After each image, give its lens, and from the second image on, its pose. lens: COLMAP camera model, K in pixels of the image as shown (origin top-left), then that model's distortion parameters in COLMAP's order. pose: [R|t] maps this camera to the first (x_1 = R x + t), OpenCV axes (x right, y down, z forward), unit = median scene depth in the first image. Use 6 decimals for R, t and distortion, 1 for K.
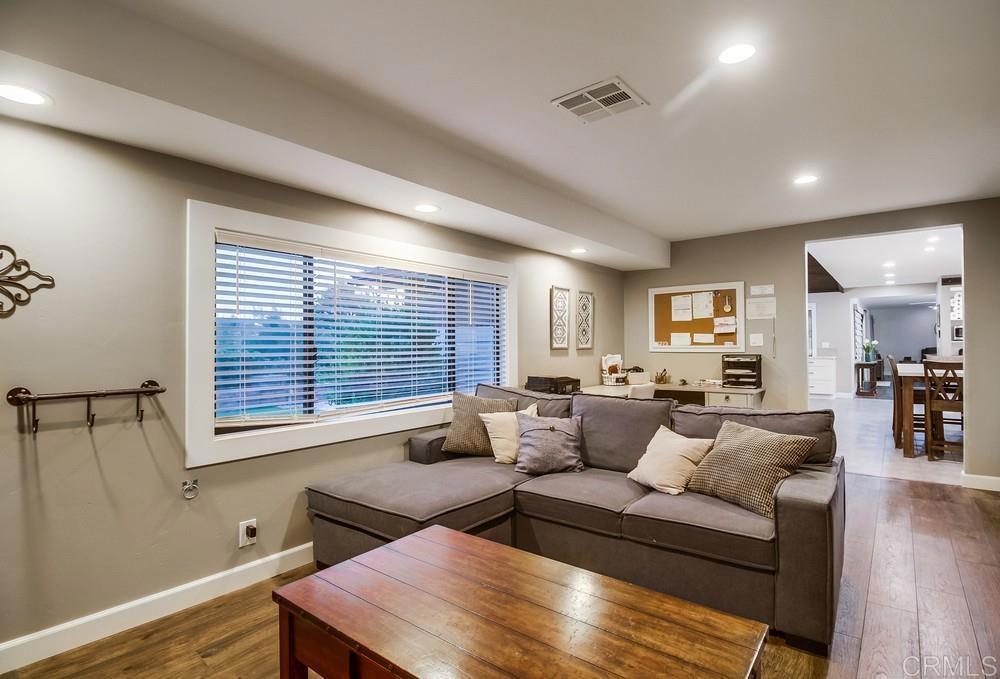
lens RADIAL K [[492.0, 0, 505.7], [0, 492.0, 339.3], [0, 0, 1]] dist [-0.003466, -0.002090]
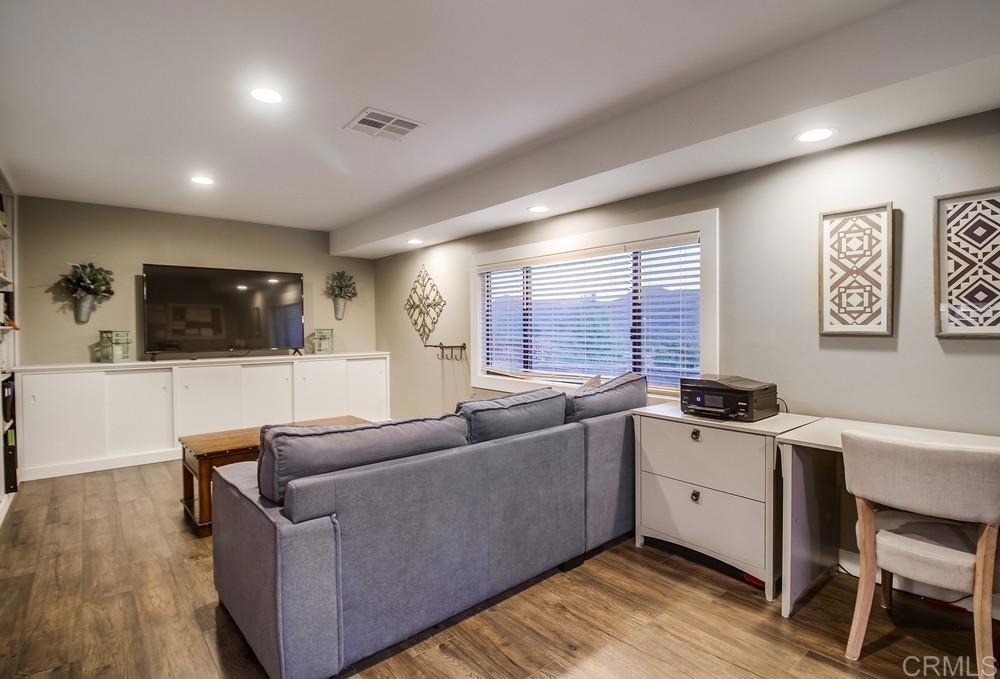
lens RADIAL K [[492.0, 0, 501.1], [0, 492.0, 336.5], [0, 0, 1]] dist [-0.003466, -0.002090]
pose [[-0.196427, 0.025439, -0.980188, 0.774028], [0.016922, 0.999602, 0.022552, 0.005069], [0.980372, -0.012156, -0.196780, 0.876744]]
